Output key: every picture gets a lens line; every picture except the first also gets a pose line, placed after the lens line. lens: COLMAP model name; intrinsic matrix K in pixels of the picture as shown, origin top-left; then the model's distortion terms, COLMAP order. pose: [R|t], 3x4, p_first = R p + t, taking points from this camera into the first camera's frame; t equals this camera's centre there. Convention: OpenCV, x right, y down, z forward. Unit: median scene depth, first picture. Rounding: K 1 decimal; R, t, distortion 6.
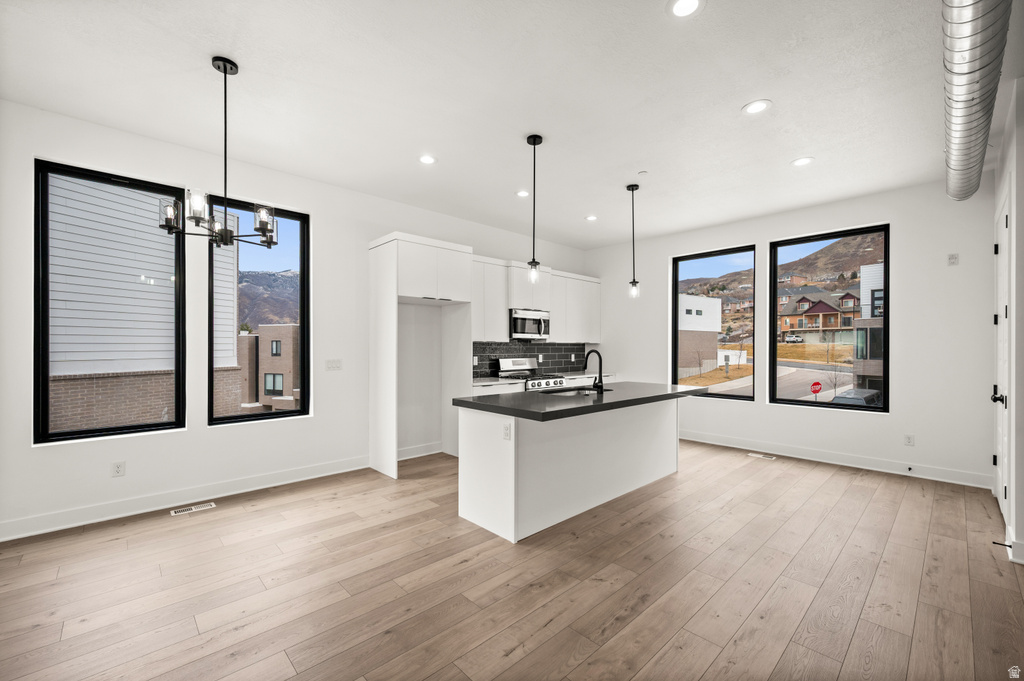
lens RADIAL K [[420.9, 0, 518.2], [0, 420.9, 347.5], [0, 0, 1]] dist [-0.000056, 0.000706]
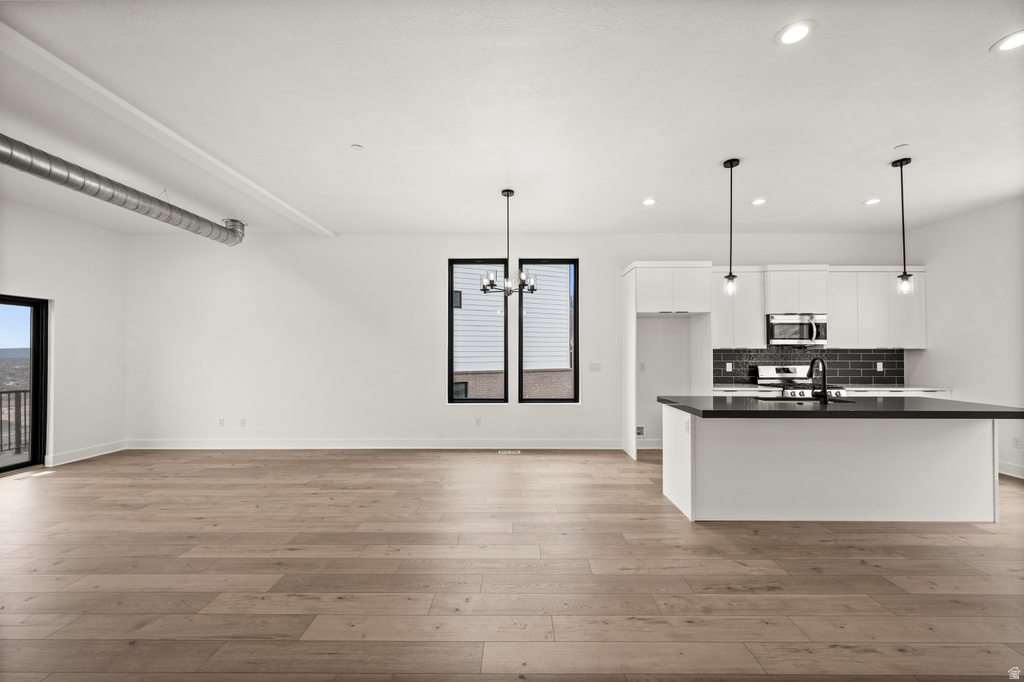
lens RADIAL K [[409.0, 0, 516.1], [0, 409.0, 348.4], [0, 0, 1]] dist [0.000791, -0.000341]
pose [[0.718849, -0.009878, -0.695096, 0.322638], [0.000597, 0.999907, -0.013592, -0.001491], [0.695166, 0.009355, 0.718789, -0.122348]]
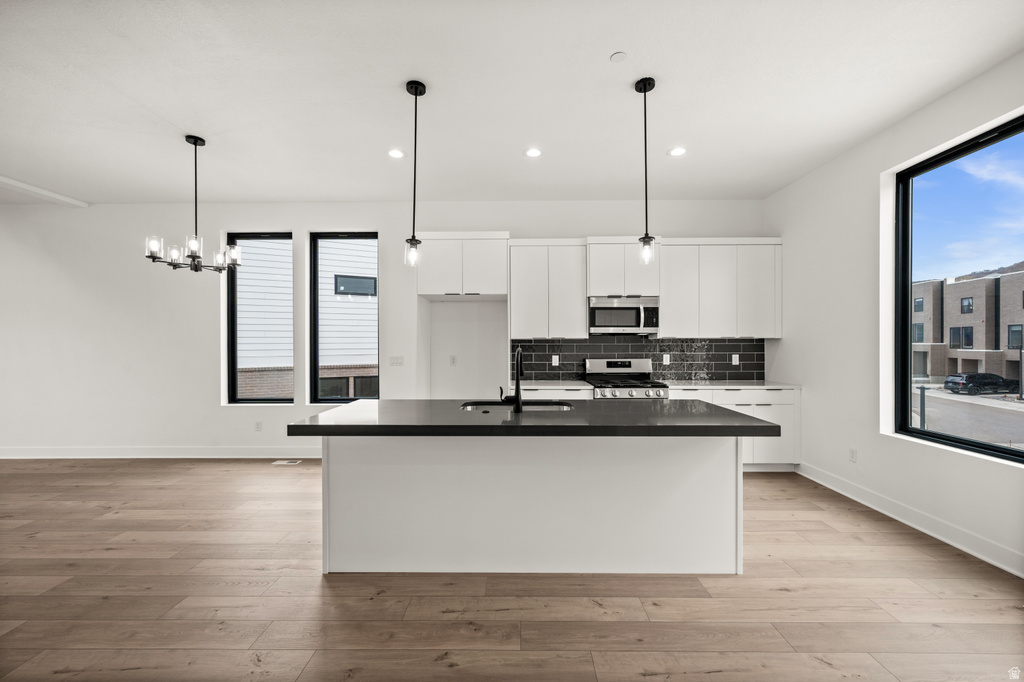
lens RADIAL K [[409.0, 0, 518.1], [0, 409.0, 347.3], [0, 0, 1]] dist [0.000791, -0.000341]
pose [[0.715493, -0.000171, -0.698619, 0.635110], [0.003711, 0.999987, 0.003556, 0.001360], [0.698610, -0.005137, 0.715485, 0.502715]]
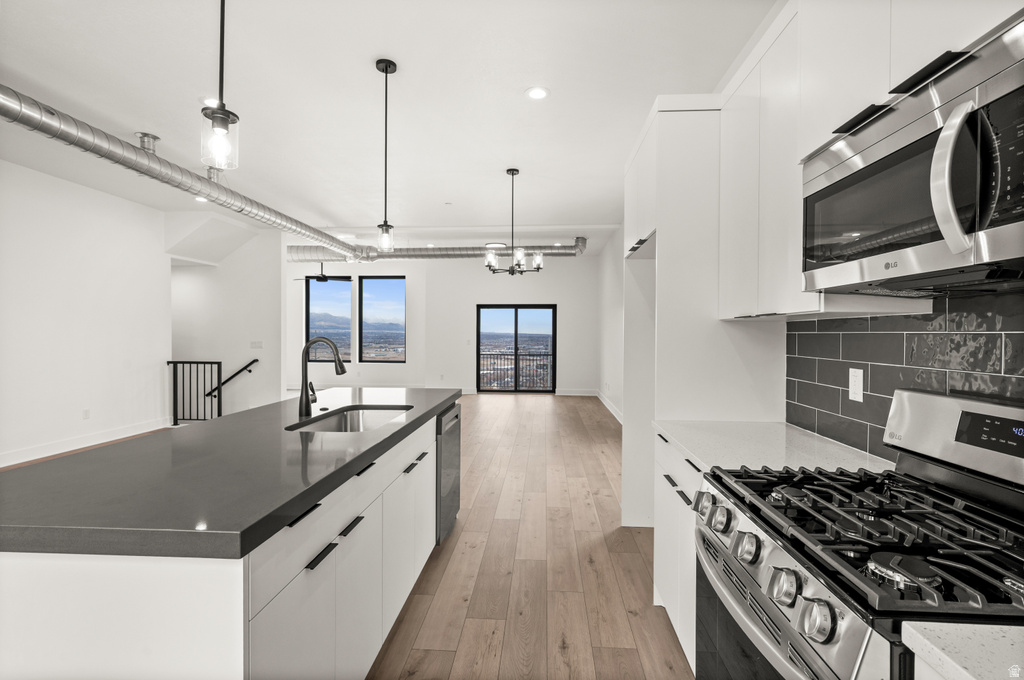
lens RADIAL K [[474.7, 0, 518.6], [0, 474.7, 335.6], [0, 0, 1]] dist [0.002509, -0.000113]
pose [[-0.732355, -0.003545, -0.680913, 0.398613], [-0.007742, 0.999965, 0.003122, 0.000056], [0.680879, 0.007558, -0.732357, 1.583109]]
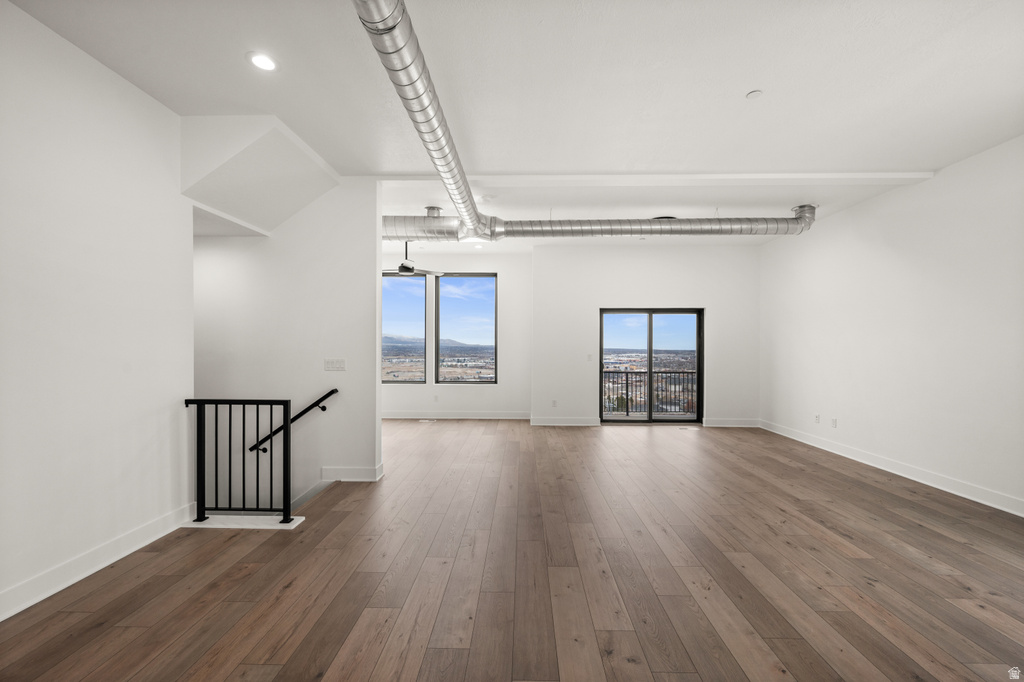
lens RADIAL K [[420.9, 0, 516.9], [0, 420.9, 343.7], [0, 0, 1]] dist [-0.000056, 0.000706]
pose [[-0.702213, -0.008616, -0.711915, 0.287575], [-0.006622, 0.999963, -0.005571, 0.000727], [0.711936, 0.000803, -0.702243, 0.479777]]
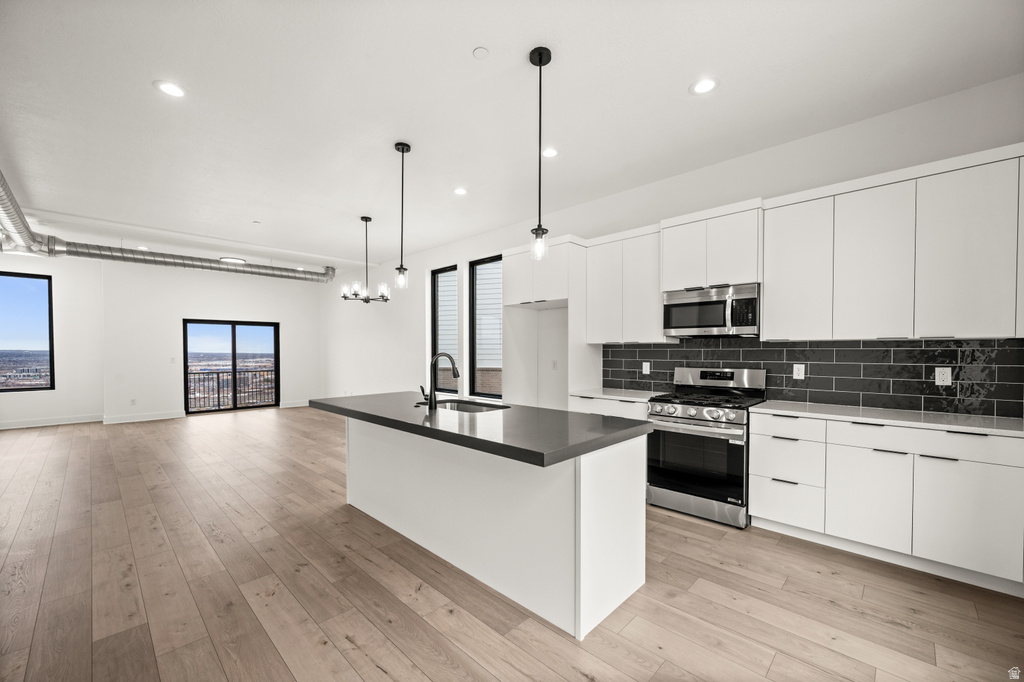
lens RADIAL K [[409.0, 0, 513.2], [0, 409.0, 358.9], [0, 0, 1]] dist [0.000791, -0.000341]
pose [[0.039642, 0.017526, -0.999060, 0.920195], [-0.000823, 0.999846, 0.017507, 0.003109], [0.999214, 0.000128, 0.039651, 1.073949]]
